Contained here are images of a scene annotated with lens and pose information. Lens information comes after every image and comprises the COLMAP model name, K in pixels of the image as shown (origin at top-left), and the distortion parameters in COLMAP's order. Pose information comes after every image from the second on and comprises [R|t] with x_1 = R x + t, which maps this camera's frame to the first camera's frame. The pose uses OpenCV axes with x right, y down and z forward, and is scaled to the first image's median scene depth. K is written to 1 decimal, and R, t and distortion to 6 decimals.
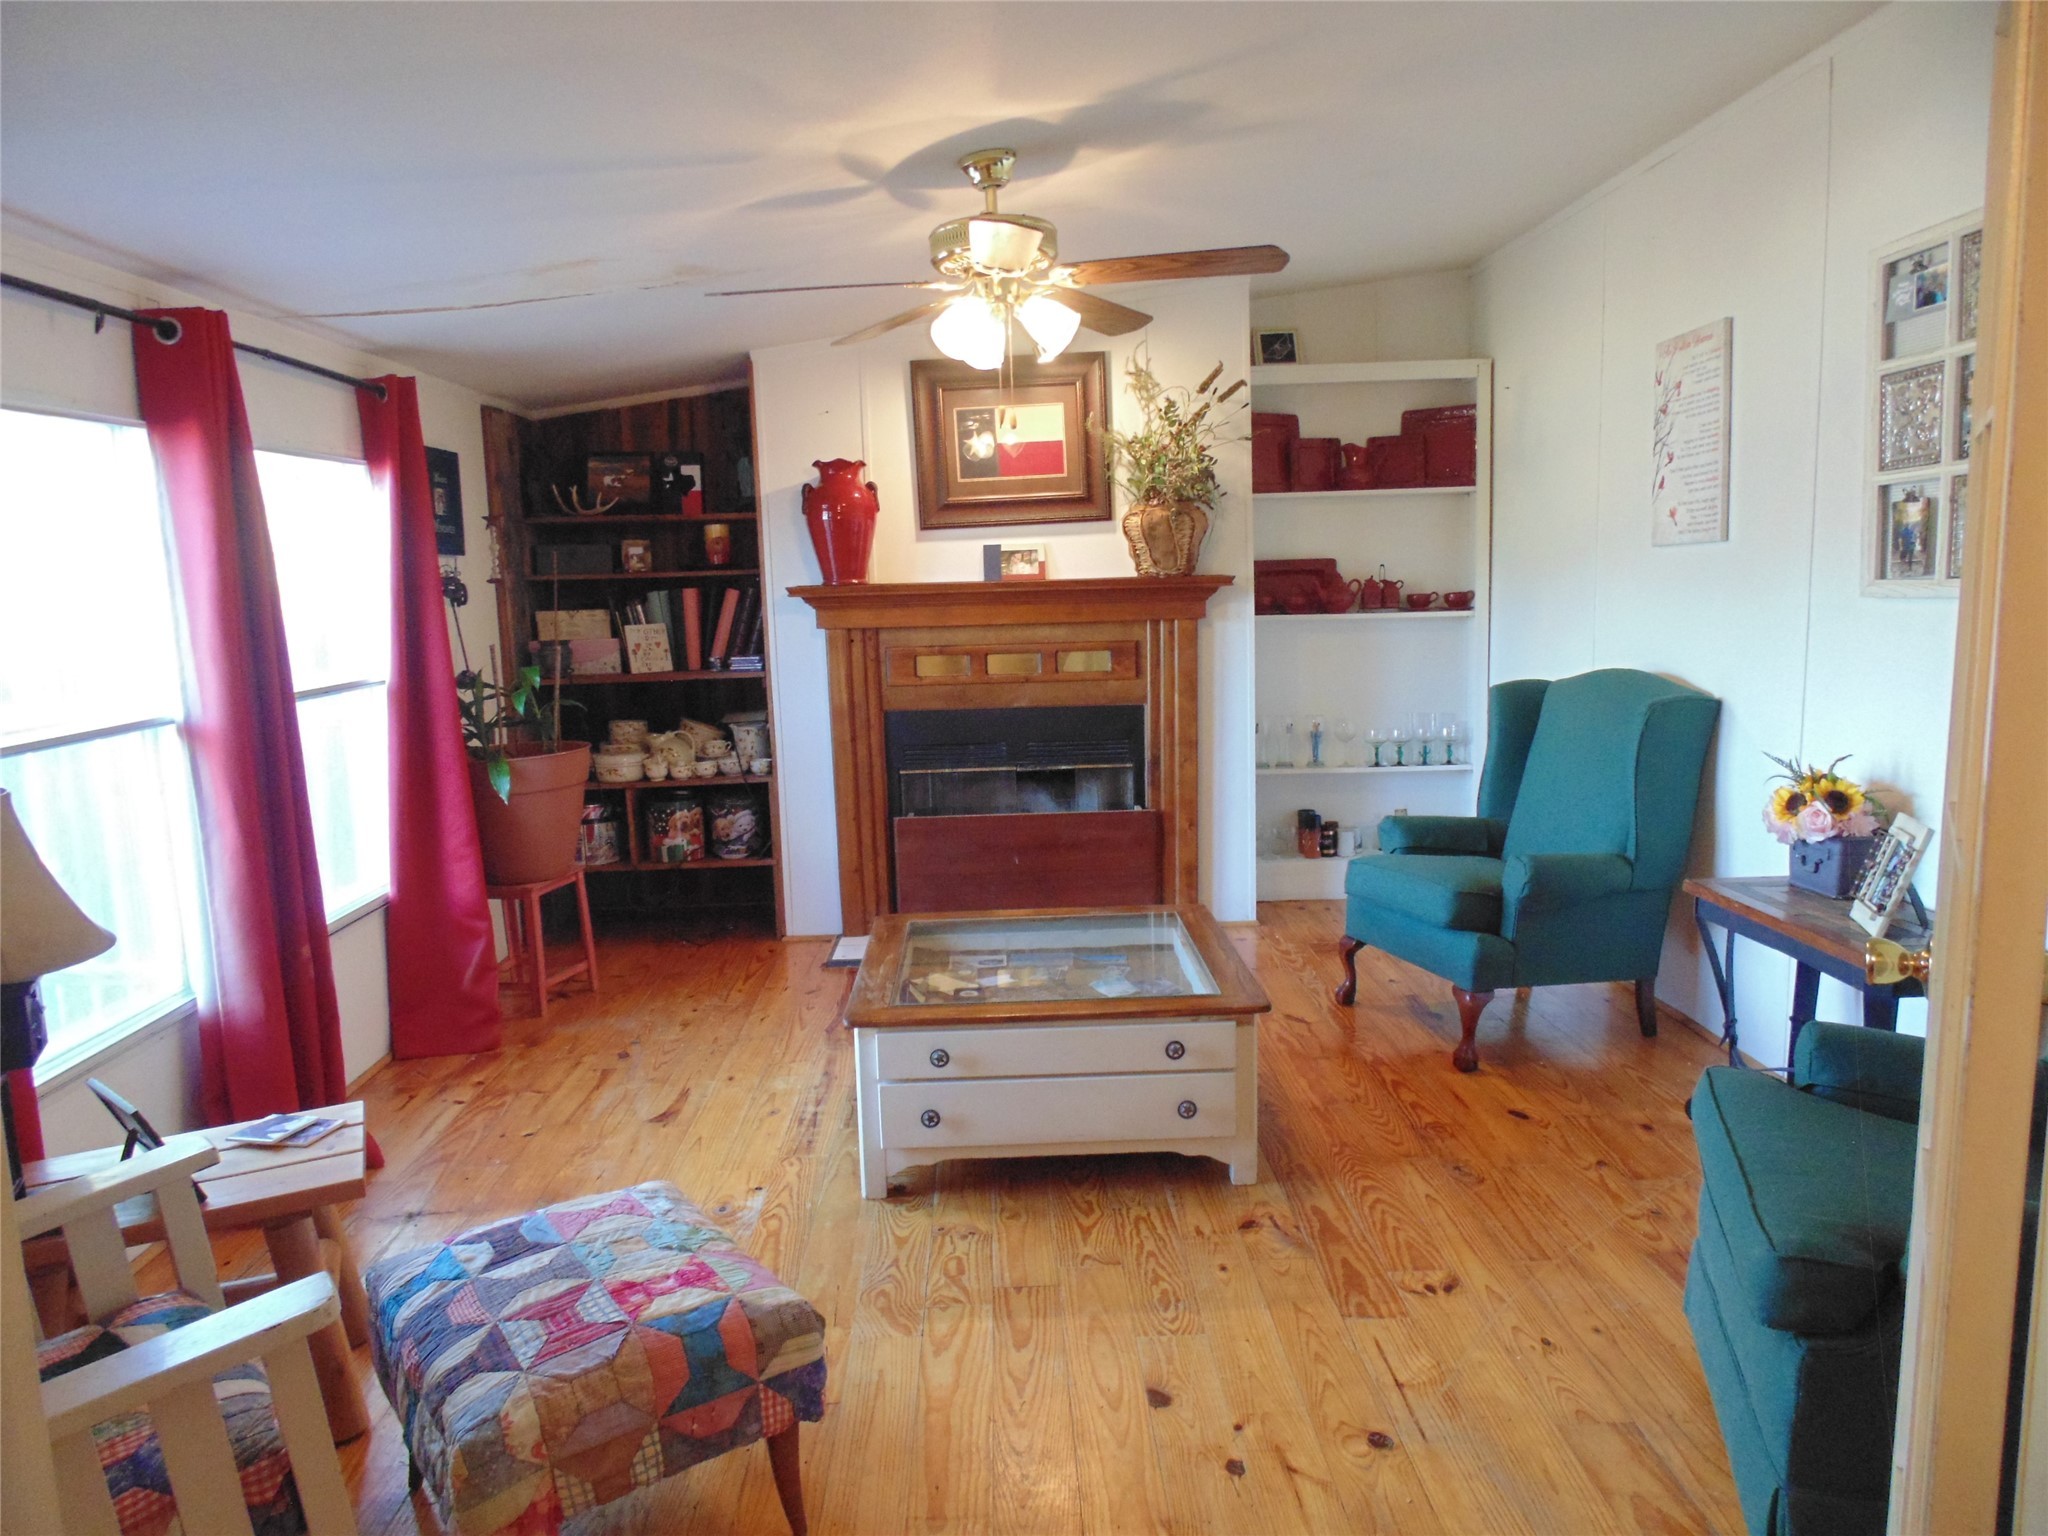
lens RADIAL K [[1377.8, 0, 1019.2], [0, 1377.8, 776.2], [0, 0, 1]] dist [-0.003230, -0.000954]
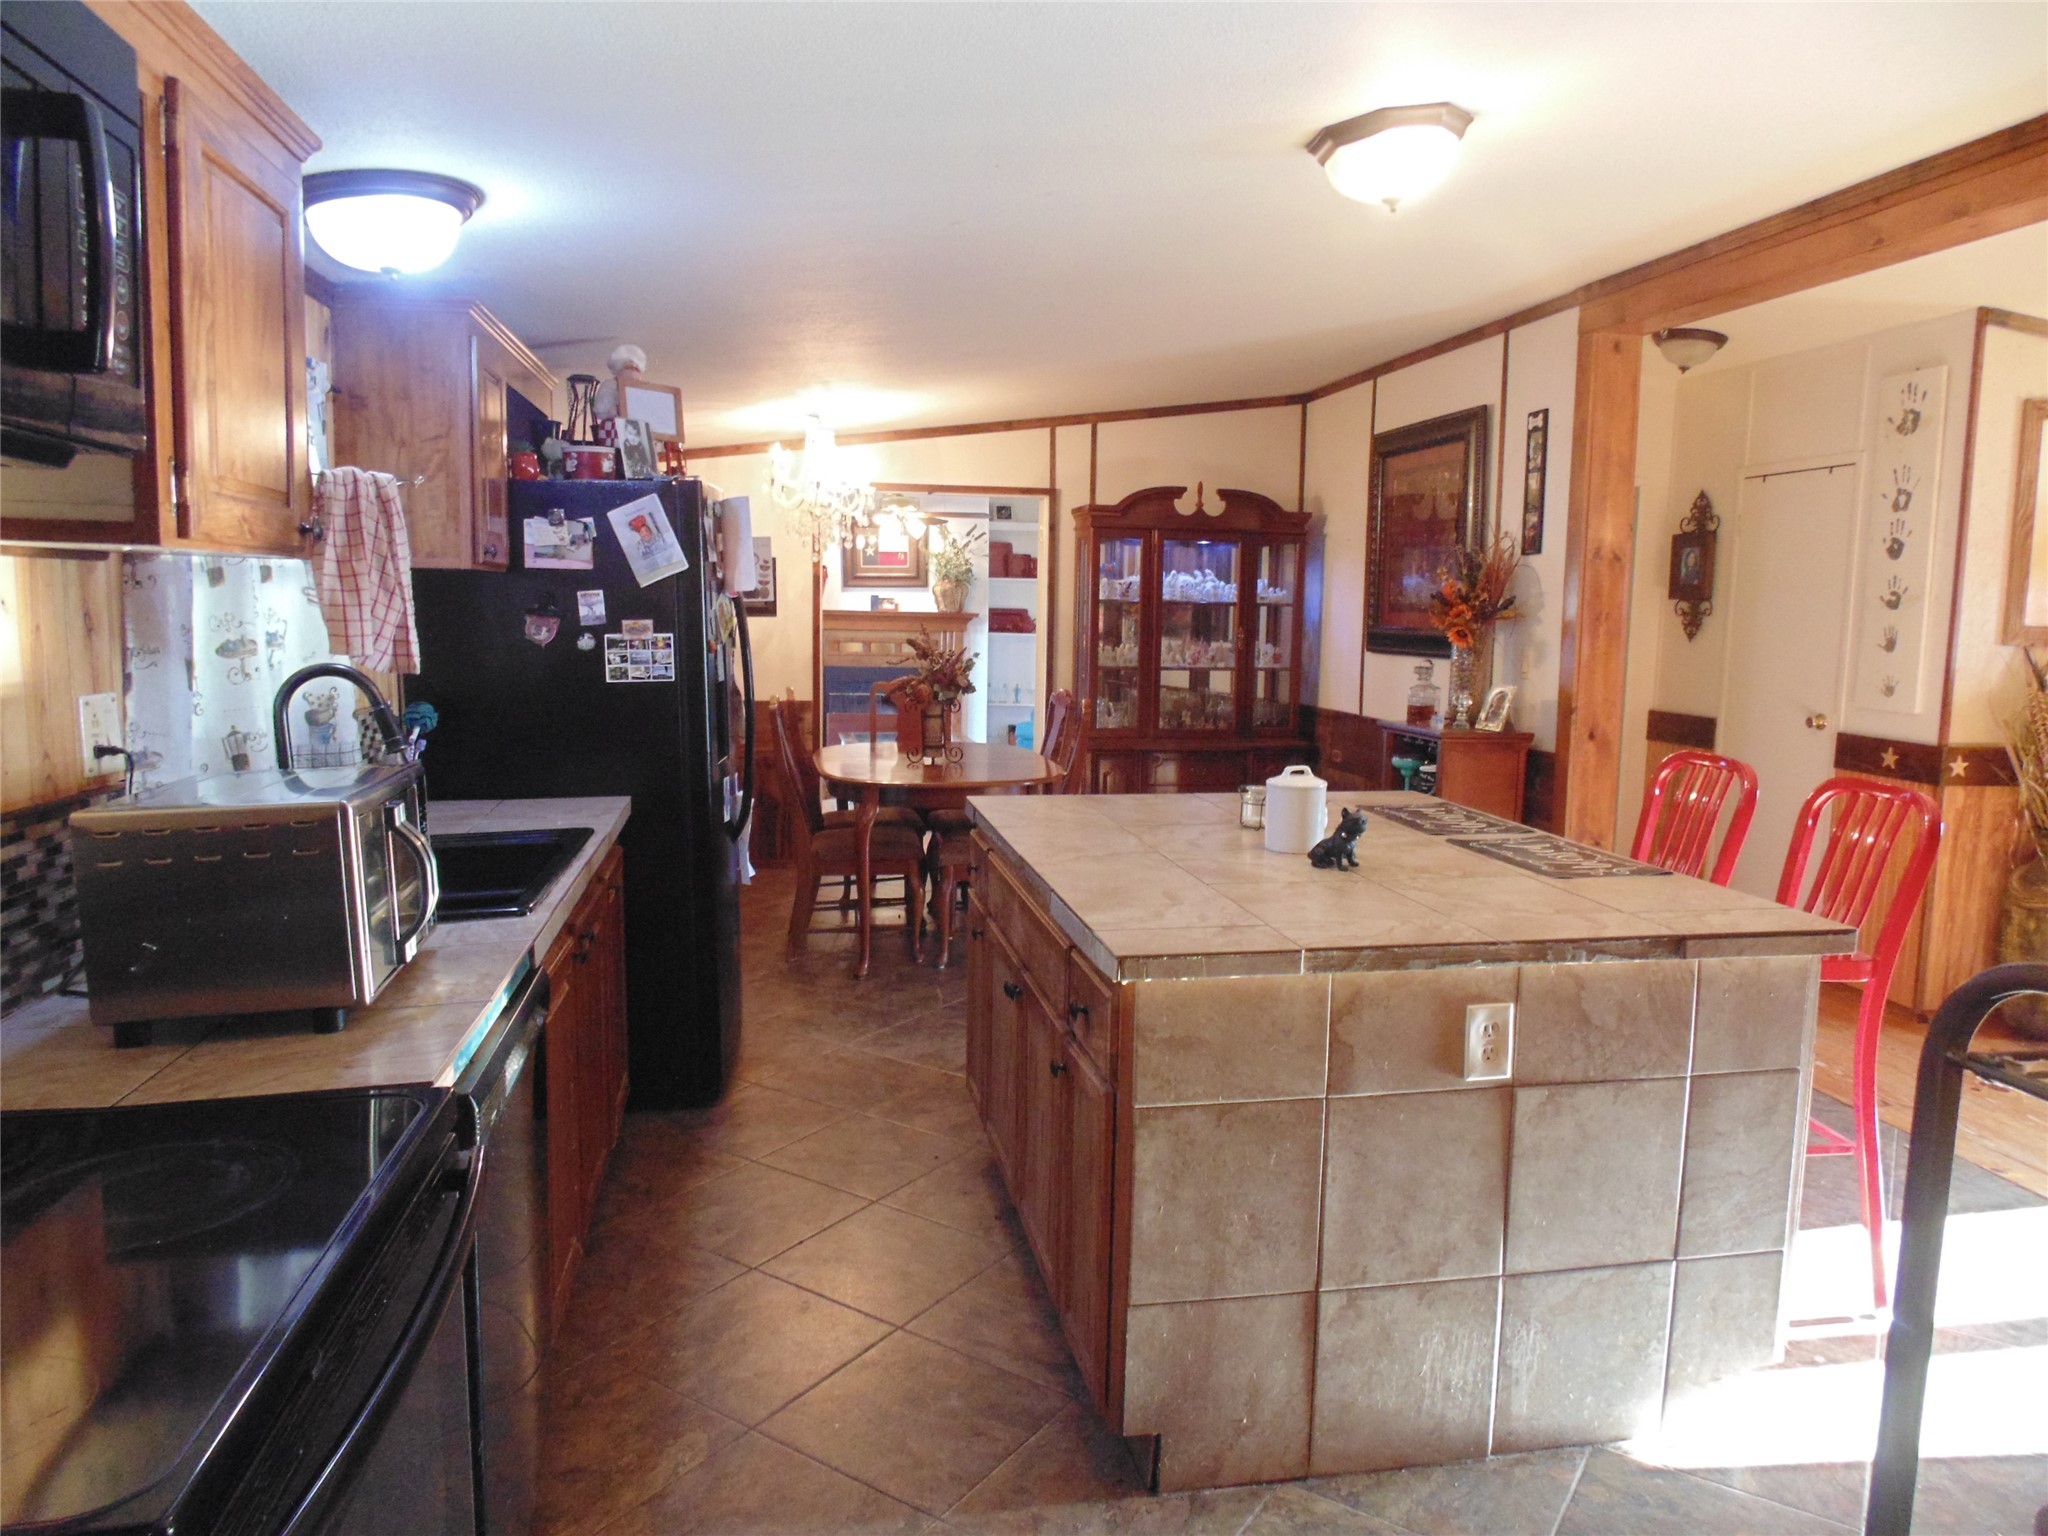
lens RADIAL K [[1377.8, 0, 1034.8], [0, 1377.8, 760.7], [0, 0, 1]] dist [-0.003230, -0.000954]
pose [[0.985355, 0.031346, 0.167608, -0.133100], [-0.024995, 0.998892, -0.039872, 0.191308], [-0.168672, 0.035099, 0.985047, -1.288564]]
